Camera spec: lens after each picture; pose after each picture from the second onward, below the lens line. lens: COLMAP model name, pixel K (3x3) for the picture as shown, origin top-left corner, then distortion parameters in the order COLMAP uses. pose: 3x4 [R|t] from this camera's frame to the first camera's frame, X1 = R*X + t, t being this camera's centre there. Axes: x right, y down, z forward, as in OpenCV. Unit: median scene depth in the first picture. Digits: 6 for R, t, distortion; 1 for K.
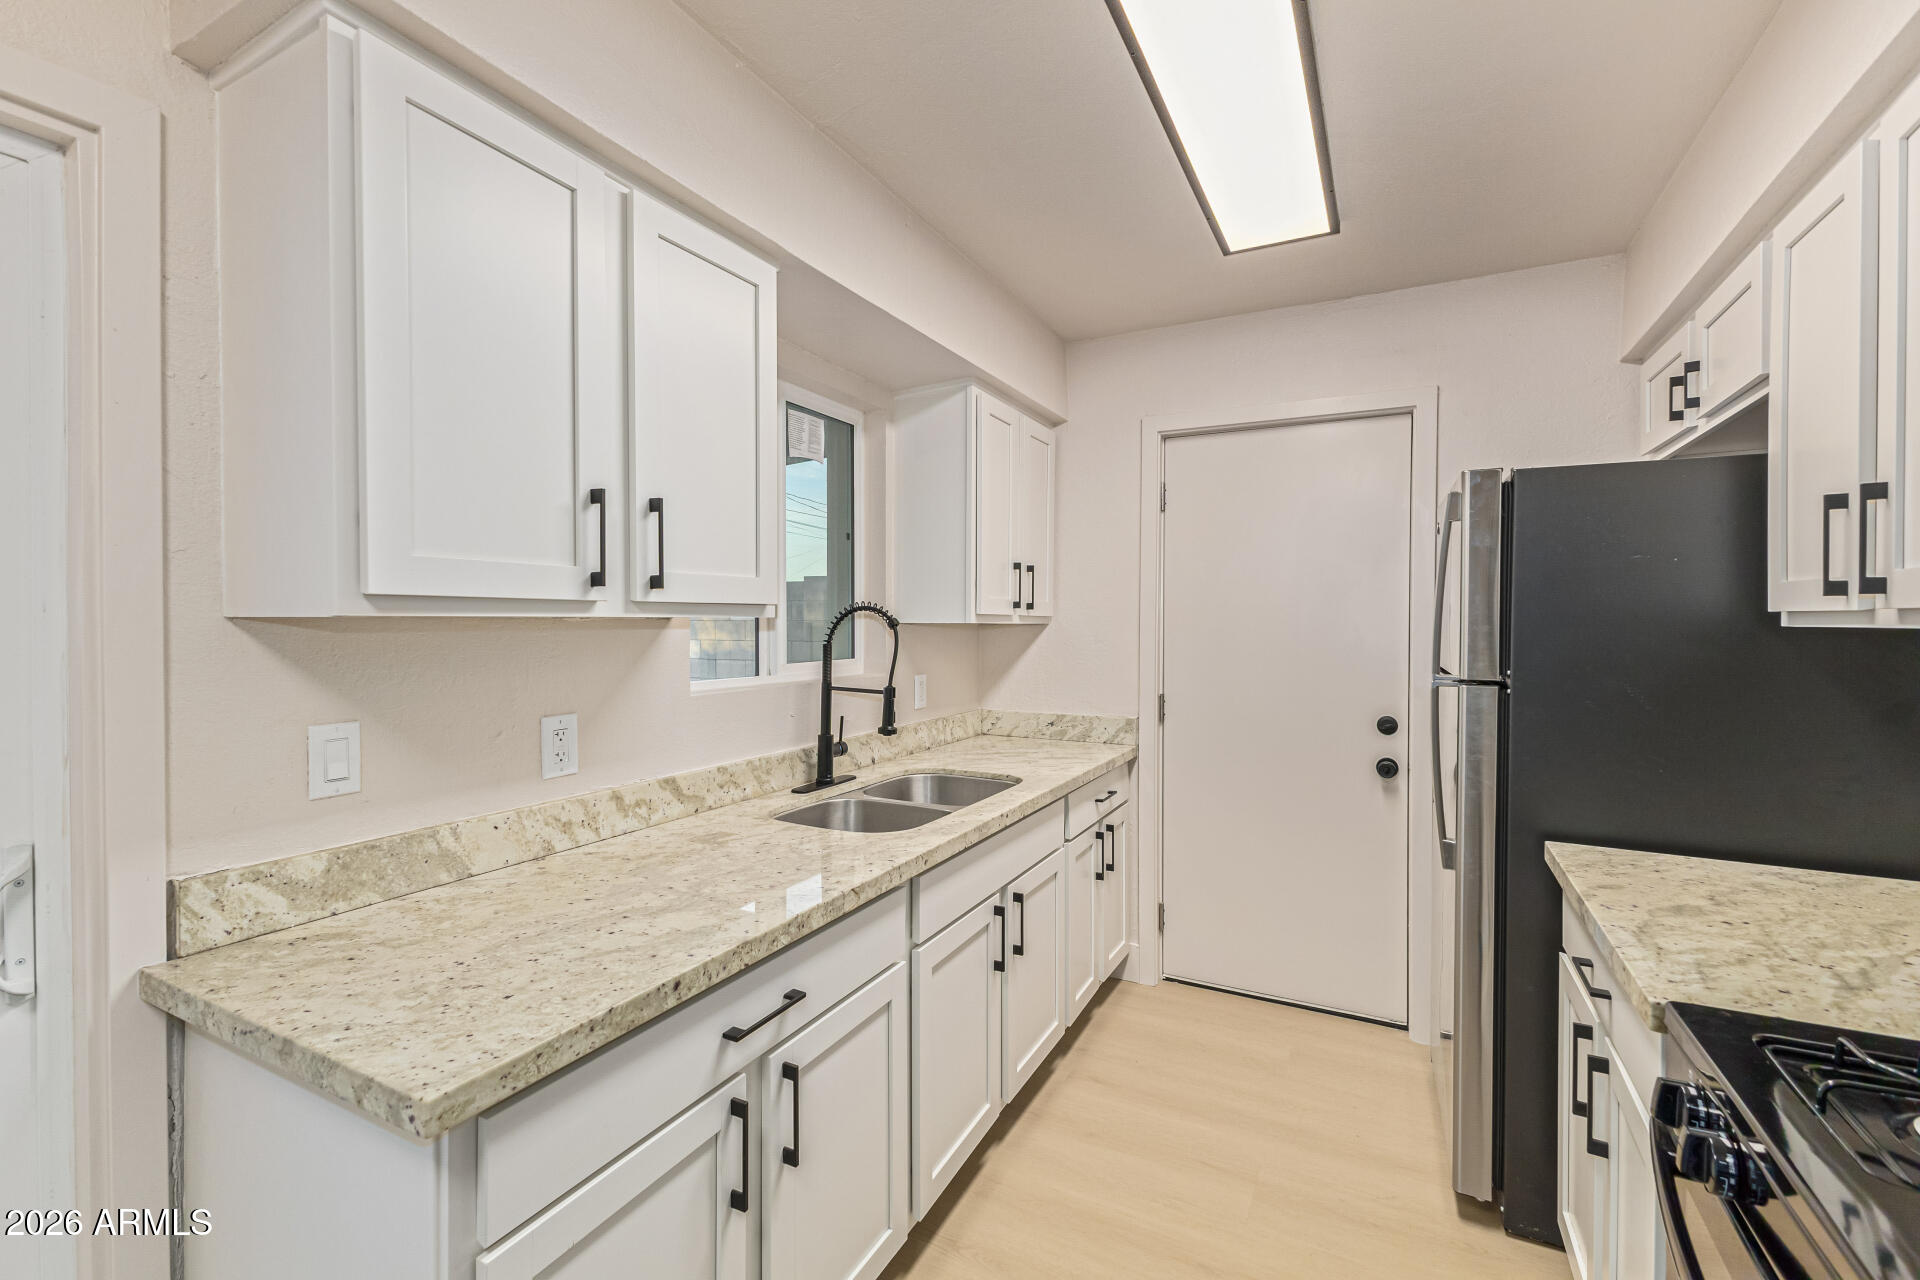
lens RADIAL K [[834.8, 0, 960.6], [0, 834.8, 630.8], [0, 0, 1]] dist [0.013660, -0.001118]
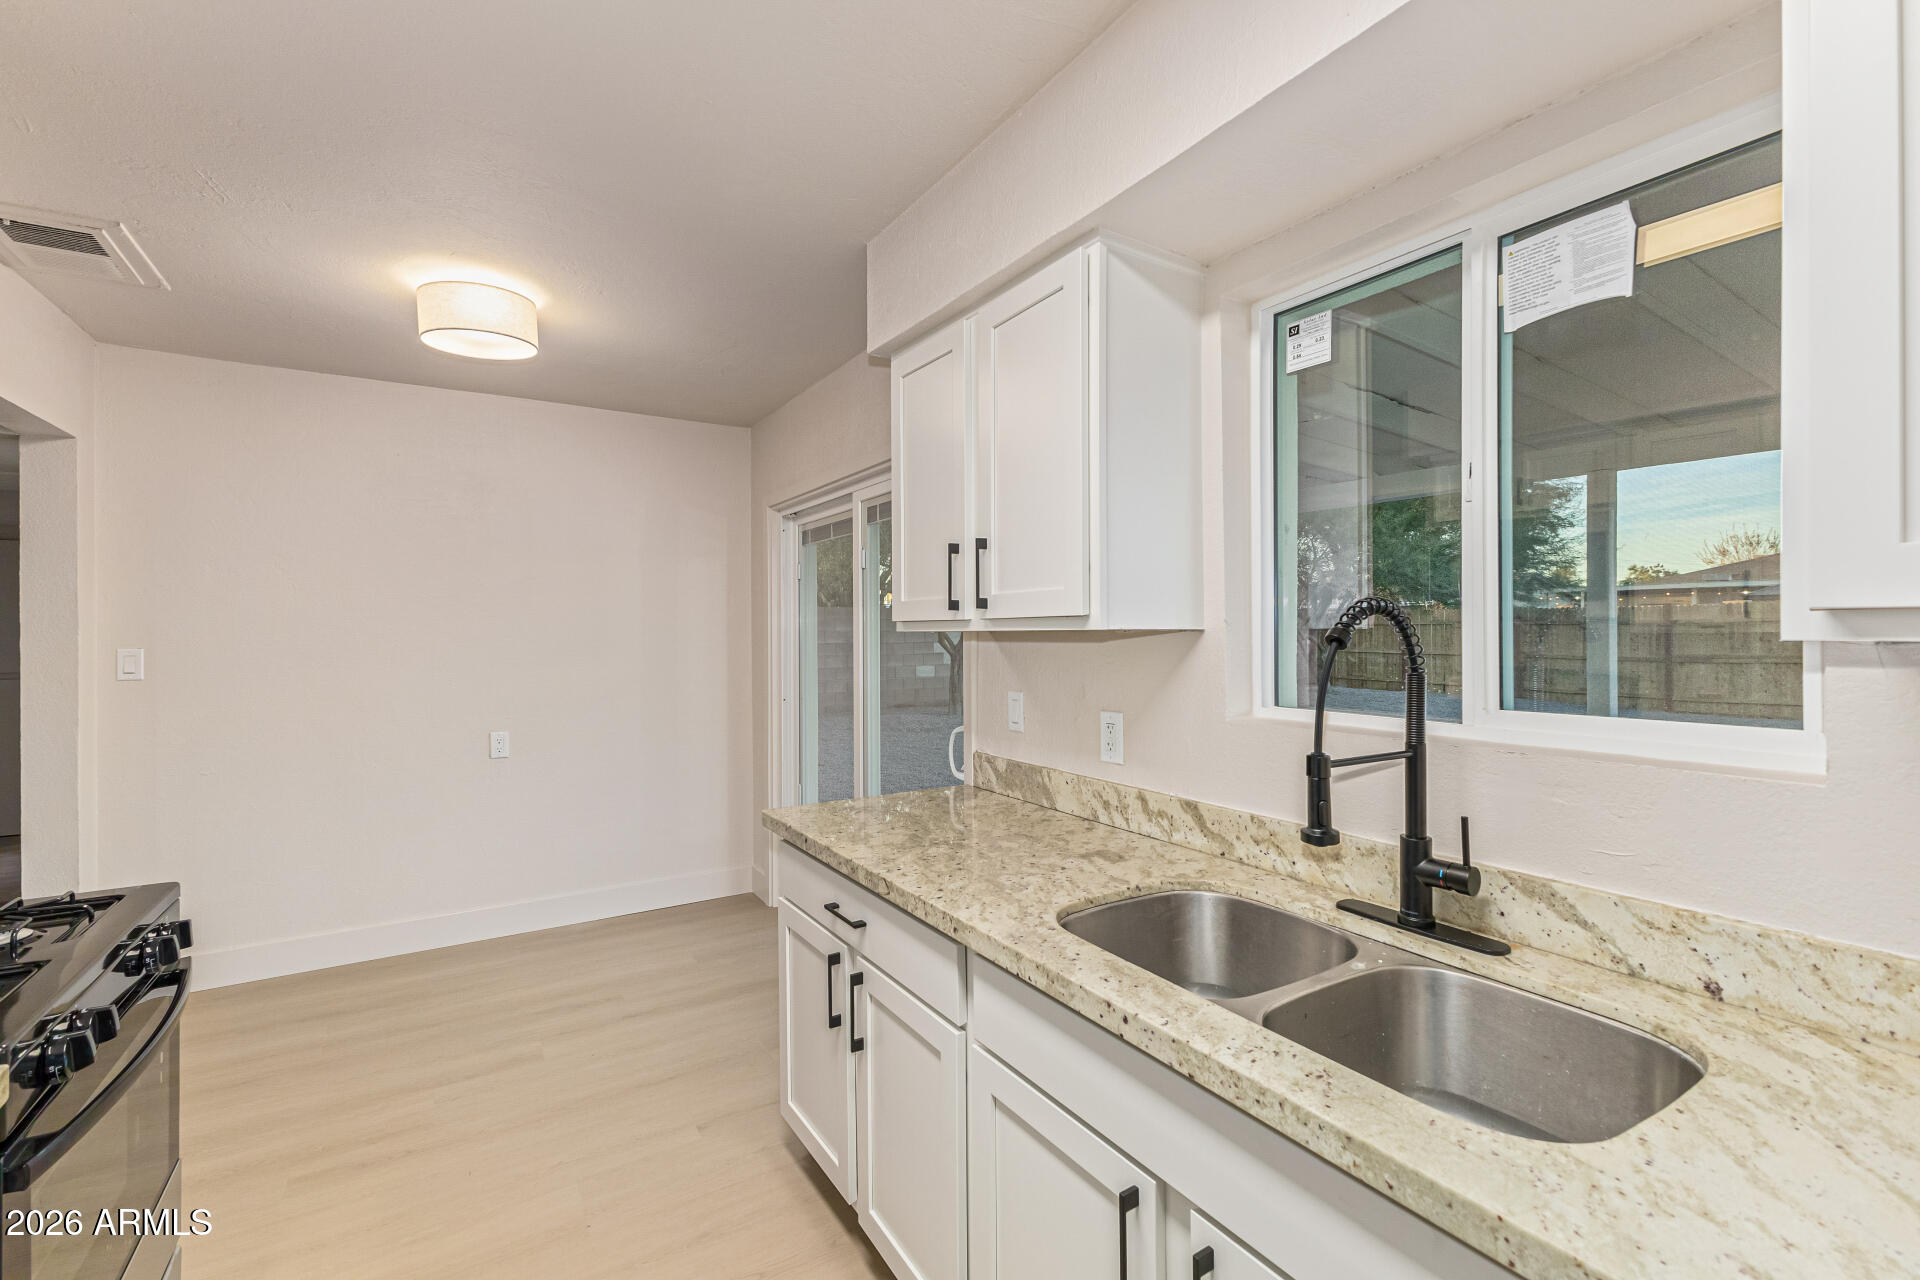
lens RADIAL K [[834.8, 0, 953.7], [0, 834.8, 633.9], [0, 0, 1]] dist [0.013660, -0.001118]
pose [[-0.527444, -0.001293, -0.849589, 0.640811], [-0.006900, 0.999972, 0.002762, -0.010744], [0.849562, 0.007319, -0.527438, 1.414085]]
